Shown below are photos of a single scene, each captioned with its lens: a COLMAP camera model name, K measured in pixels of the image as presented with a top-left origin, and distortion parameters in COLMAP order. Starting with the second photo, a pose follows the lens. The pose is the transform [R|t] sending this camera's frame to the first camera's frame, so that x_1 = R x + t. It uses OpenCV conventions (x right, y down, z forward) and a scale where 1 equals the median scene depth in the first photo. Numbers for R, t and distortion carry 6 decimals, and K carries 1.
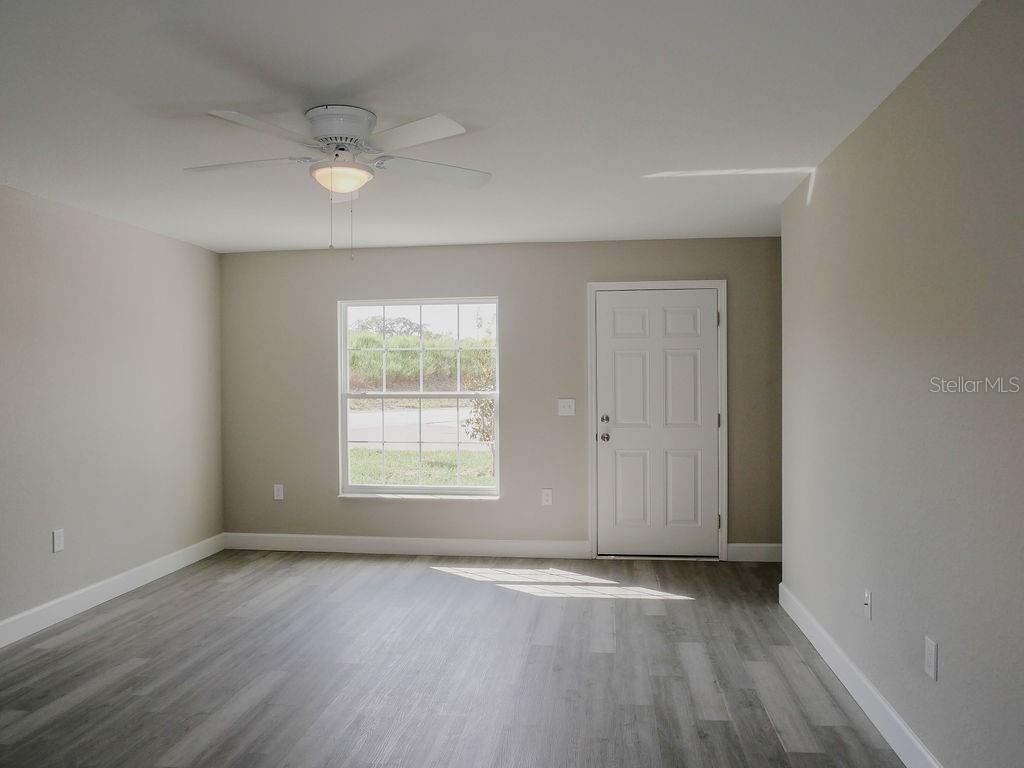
lens RADIAL K [[782.2, 0, 526.9], [0, 782.2, 382.3], [0, 0, 1]] dist [-0.071718, 0.053913]
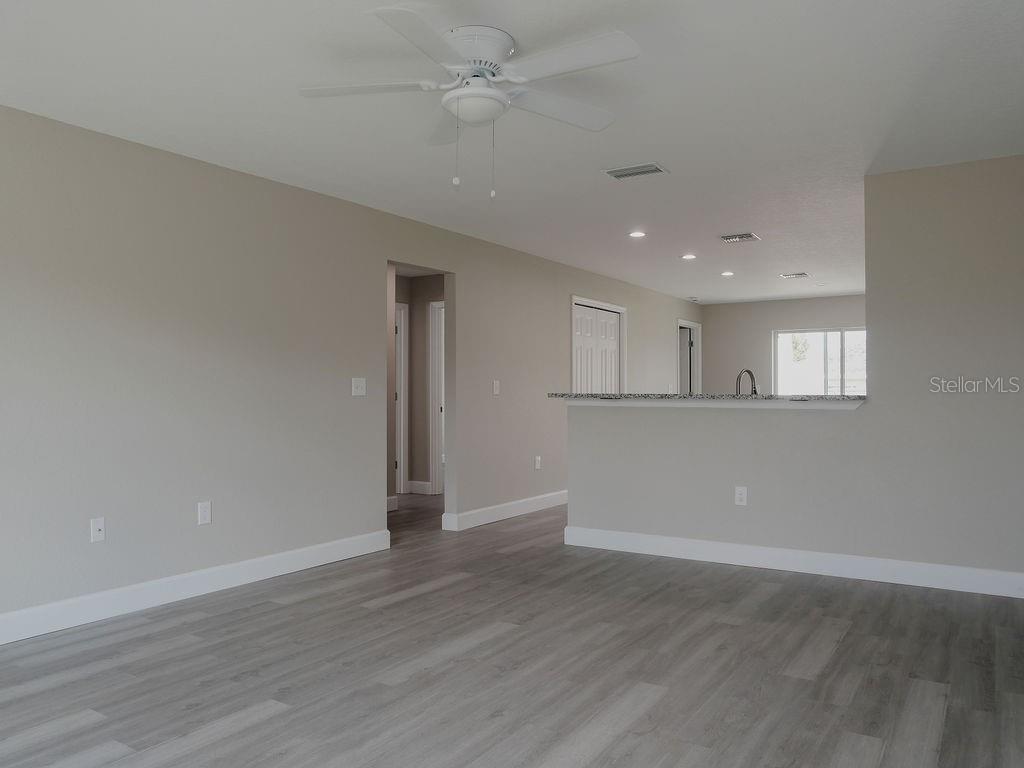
lens RADIAL K [[782.2, 0, 526.9], [0, 782.2, 382.3], [0, 0, 1]] dist [-0.071718, 0.053913]
pose [[-0.911209, 0.018969, 0.411508, -0.687209], [0.016966, 0.999820, -0.008520, 0.080005], [-0.411596, -0.000782, -0.911366, 1.864744]]
